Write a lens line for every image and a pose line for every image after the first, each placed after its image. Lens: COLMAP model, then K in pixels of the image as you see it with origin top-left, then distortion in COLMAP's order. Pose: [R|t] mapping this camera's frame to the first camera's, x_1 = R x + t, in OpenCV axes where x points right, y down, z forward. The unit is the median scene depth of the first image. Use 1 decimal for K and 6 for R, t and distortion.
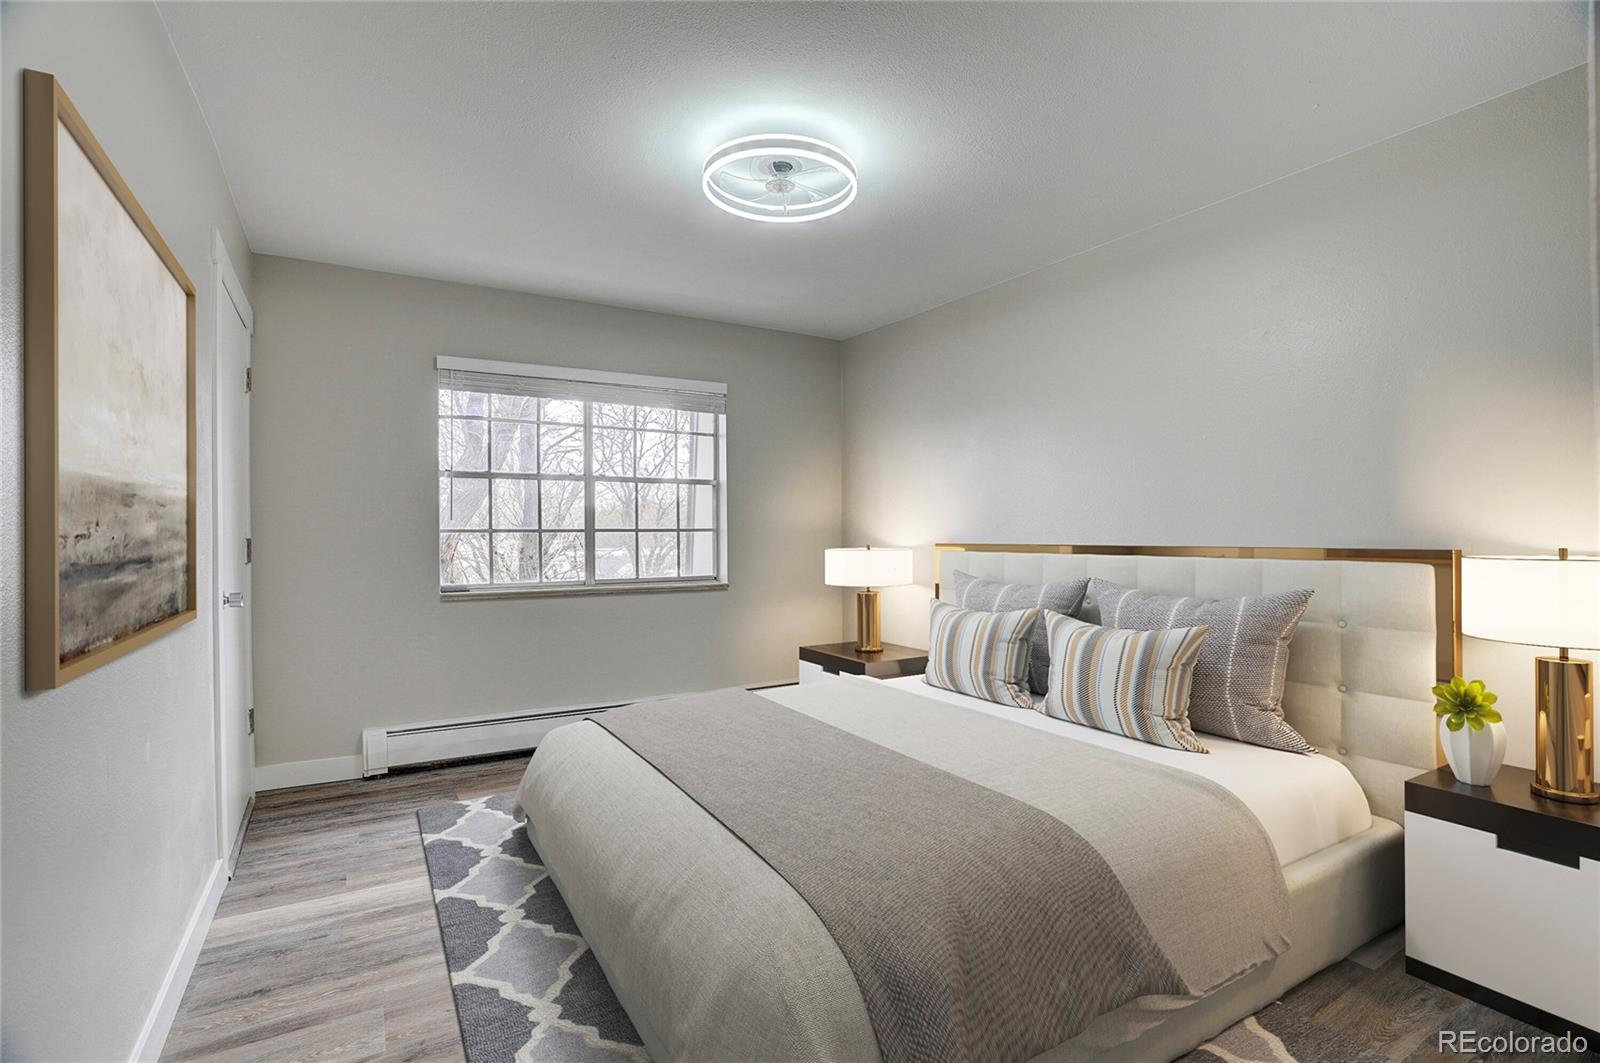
lens RADIAL K [[740.7, 0, 800.0], [0, 740.7, 531.5], [0, 0, 1]] dist [-0.072709, 0.029785]
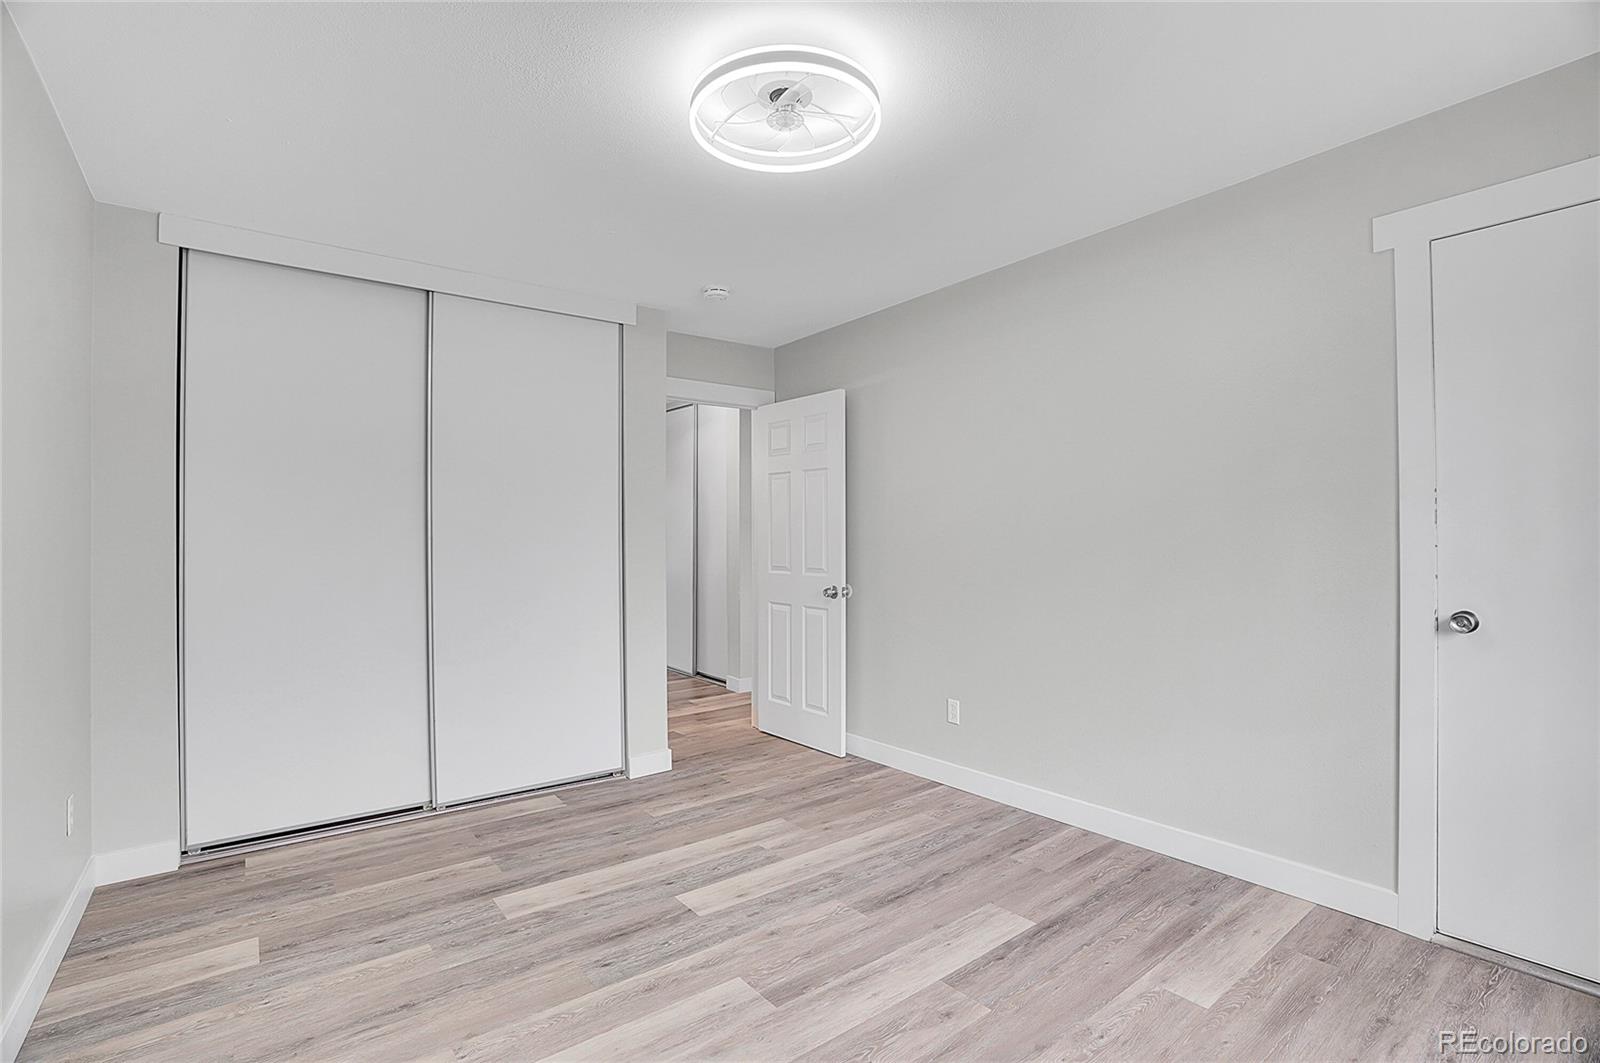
lens RADIAL K [[740.7, 0, 800.0], [0, 740.7, 531.5], [0, 0, 1]] dist [-0.072709, 0.029785]
pose [[-0.992498, 0.014763, -0.121368, 0.060017], [0.015423, 0.999871, -0.004498, -0.019623], [0.121286, -0.006336, -0.992597, 1.666309]]
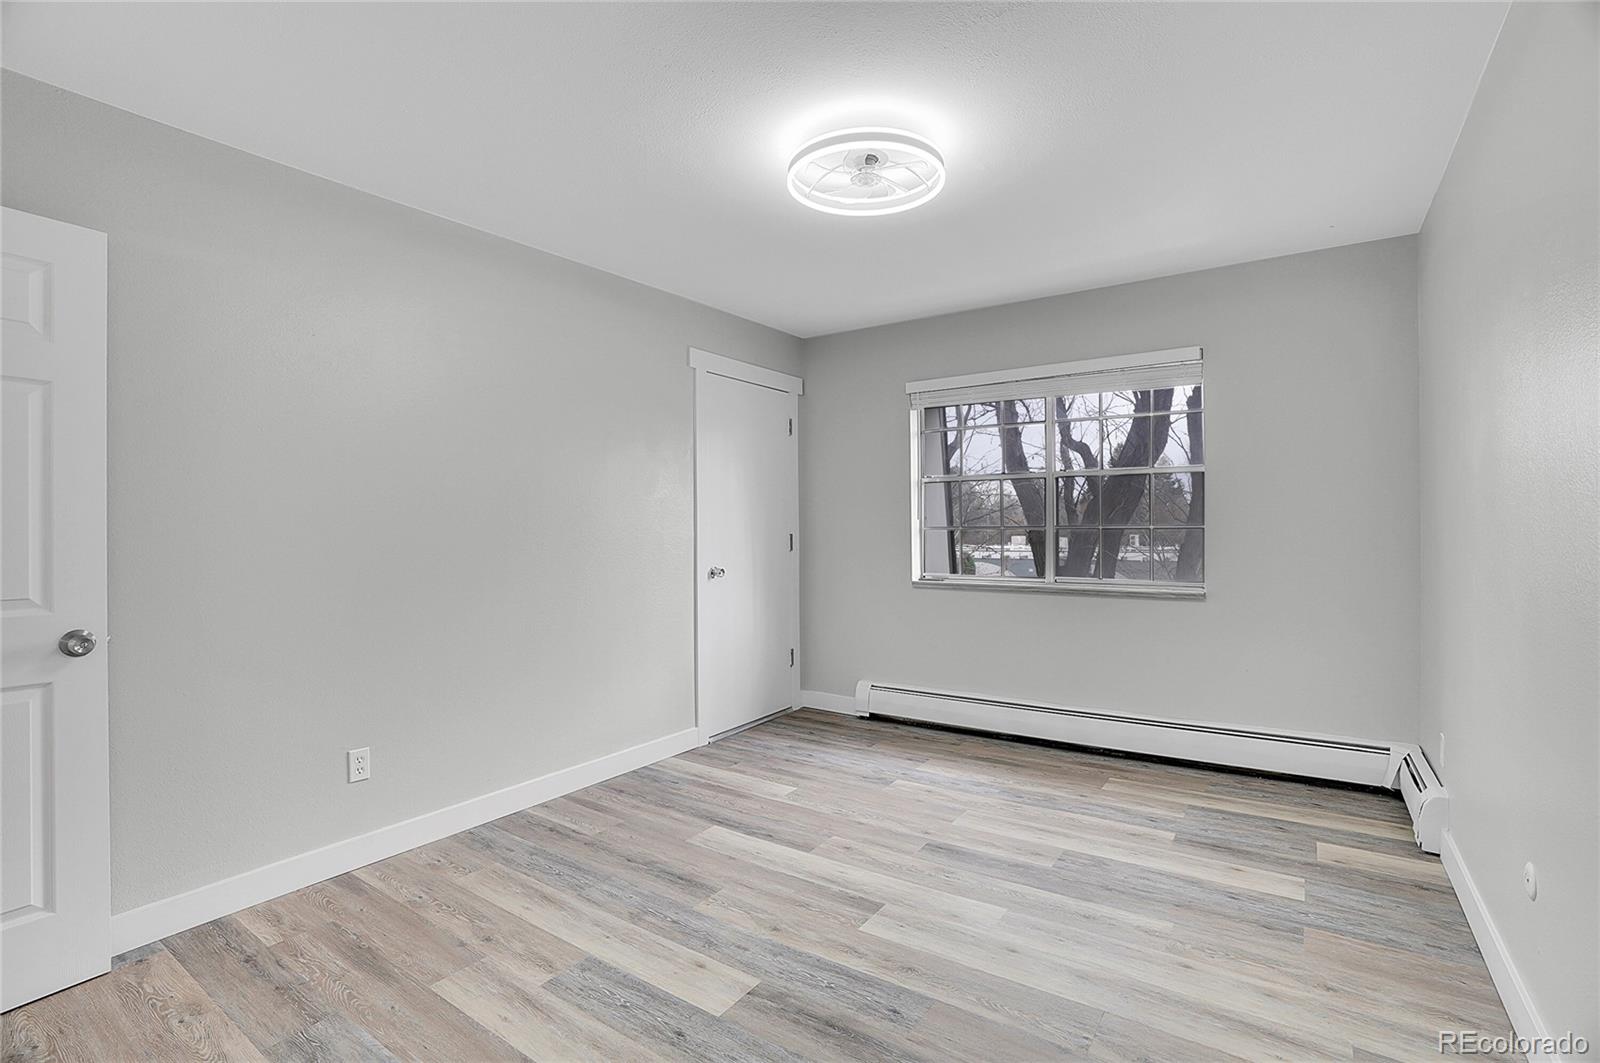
lens RADIAL K [[740.7, 0, 800.0], [0, 740.7, 531.5], [0, 0, 1]] dist [-0.072709, 0.029785]
pose [[0.409667, 0.009319, -0.912188, 0.782592], [0.004169, 0.999918, 0.012087, -0.018792], [0.912226, -0.008754, 0.409595, 0.469520]]
